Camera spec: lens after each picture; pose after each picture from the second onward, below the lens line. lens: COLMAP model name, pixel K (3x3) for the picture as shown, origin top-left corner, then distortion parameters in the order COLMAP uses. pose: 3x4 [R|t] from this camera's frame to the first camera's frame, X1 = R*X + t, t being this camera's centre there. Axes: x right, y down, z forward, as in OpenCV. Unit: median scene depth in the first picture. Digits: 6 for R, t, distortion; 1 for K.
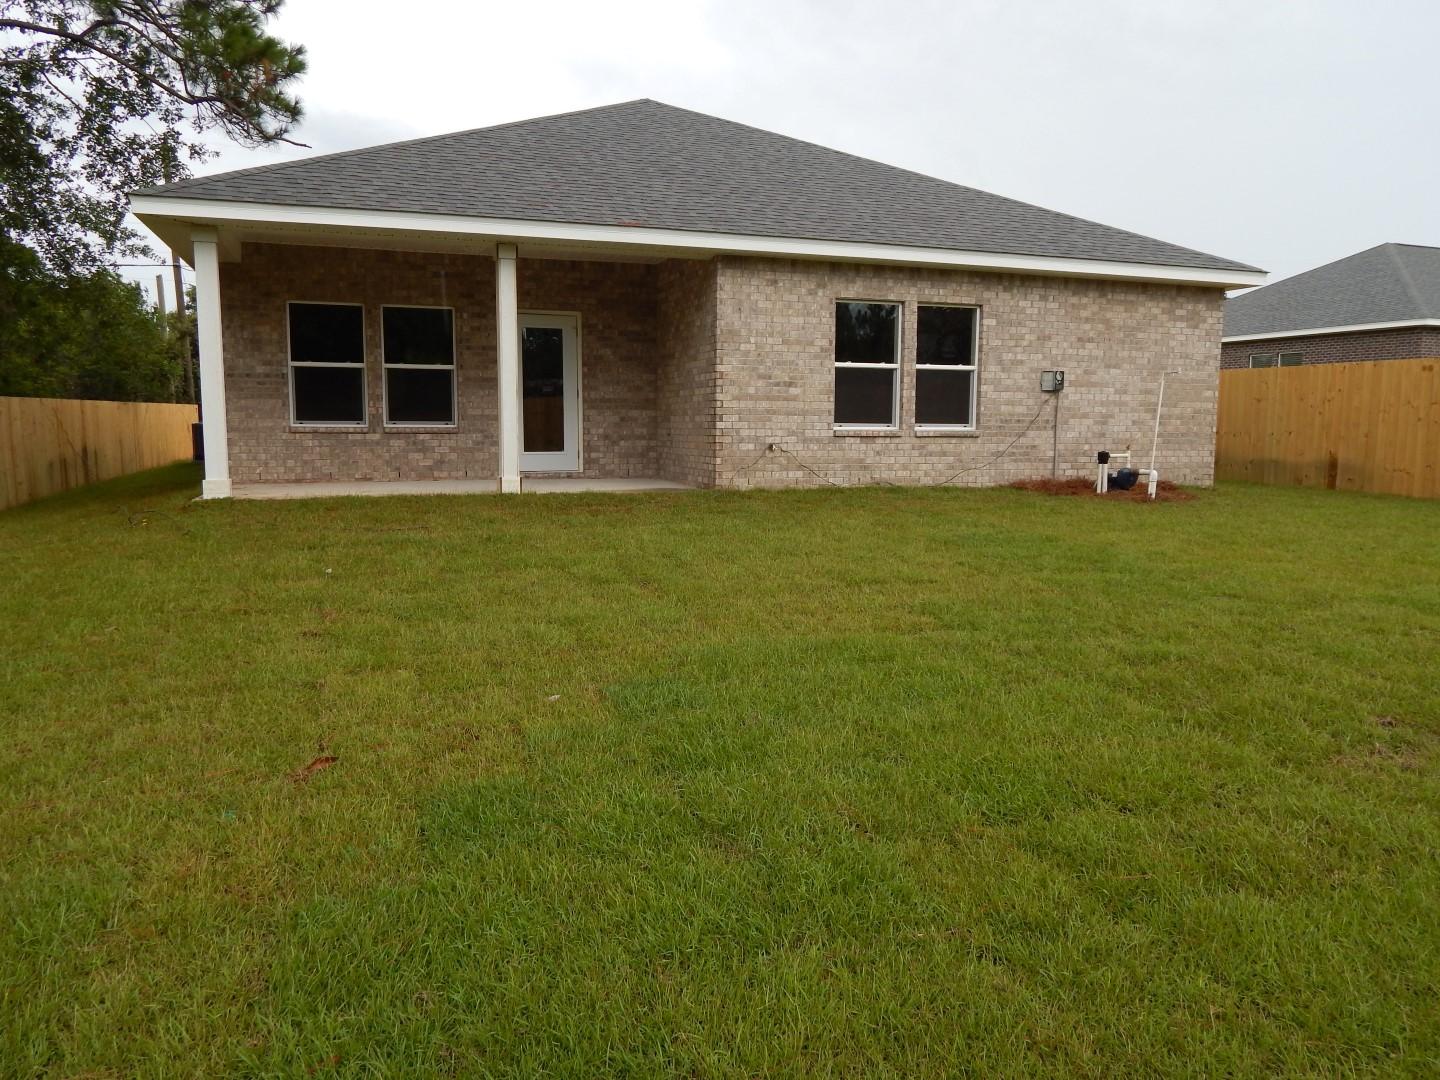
lens RADIAL K [[1048.4, 0, 719.0], [0, 1048.4, 532.9], [0, 0, 1]] dist [0.007022, -0.013185]
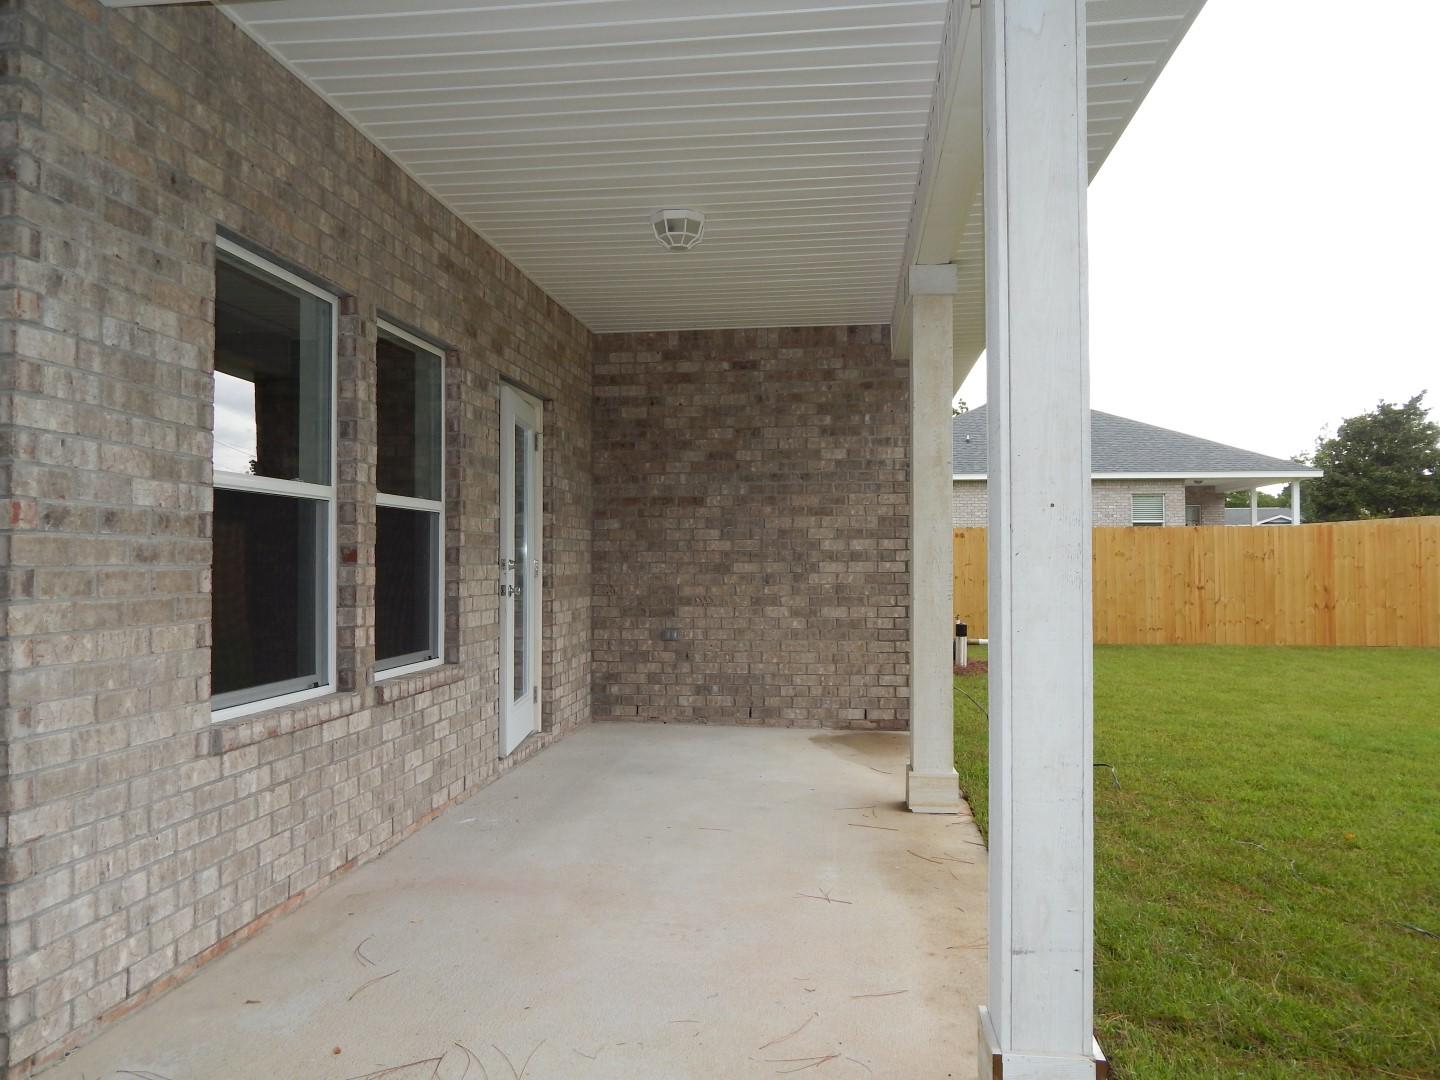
lens RADIAL K [[1048.4, 0, 722.5], [0, 1048.4, 533.4], [0, 0, 1]] dist [0.007022, -0.013185]
pose [[0.438939, 0.012678, 0.898427, -0.560955], [0.109096, 0.991751, -0.067295, -0.114091], [-0.891869, 0.127553, 0.433935, 0.761253]]
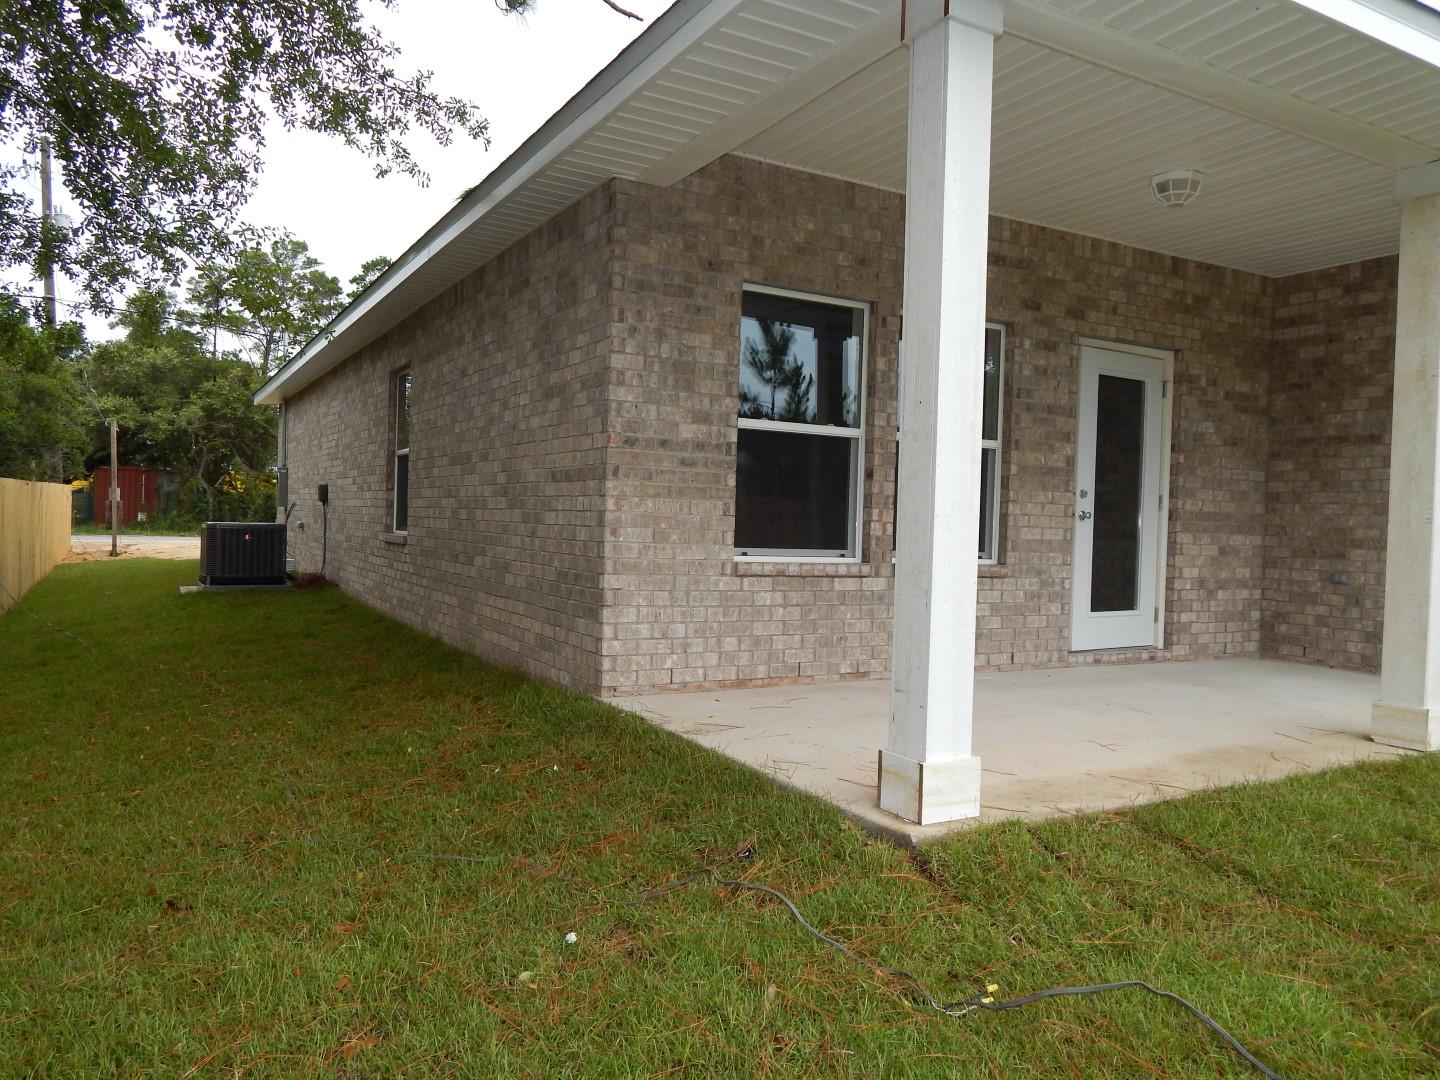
lens RADIAL K [[1048.4, 0, 720.4], [0, 1048.4, 536.5], [0, 0, 1]] dist [0.007022, -0.013185]
pose [[0.983535, 0.019773, 0.179631, -0.481025], [-0.002337, 0.995305, -0.096763, -0.067239], [-0.180701, 0.094750, 0.978964, 0.550930]]
